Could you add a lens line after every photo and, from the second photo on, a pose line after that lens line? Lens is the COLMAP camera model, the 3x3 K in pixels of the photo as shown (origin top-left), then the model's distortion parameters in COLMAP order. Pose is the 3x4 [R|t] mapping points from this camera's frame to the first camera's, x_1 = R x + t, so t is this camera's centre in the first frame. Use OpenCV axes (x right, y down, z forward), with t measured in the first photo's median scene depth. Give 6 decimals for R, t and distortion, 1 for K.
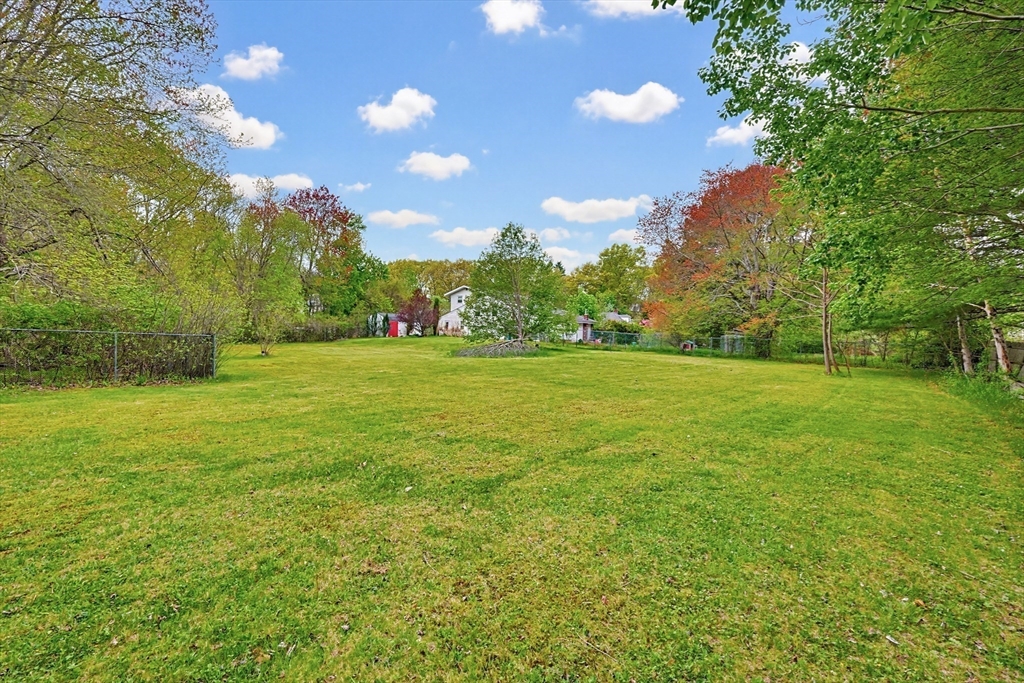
lens RADIAL K [[445.6, 0, 515.9], [0, 445.6, 327.9], [0, 0, 1]] dist [-0.002482, -0.000114]
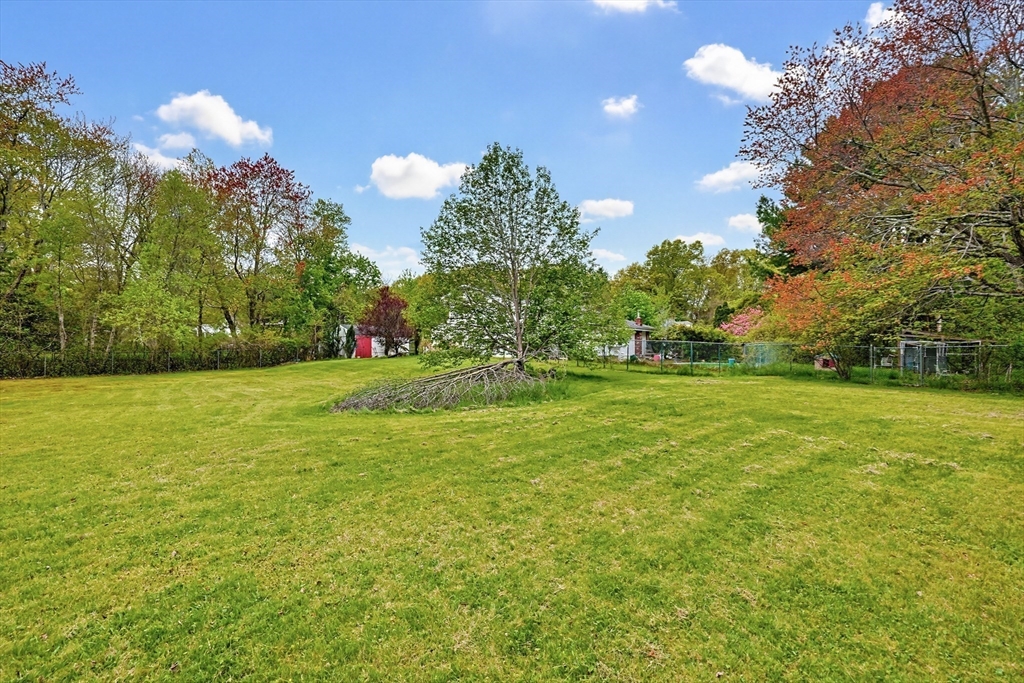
lens RADIAL K [[445.6, 0, 515.9], [0, 445.6, 327.9], [0, 0, 1]] dist [-0.002482, -0.000114]
pose [[0.994650, -0.030944, -0.098561, 0.039582], [0.027607, 0.999004, -0.035048, 0.004328], [0.099548, 0.032139, 0.994514, 0.319888]]
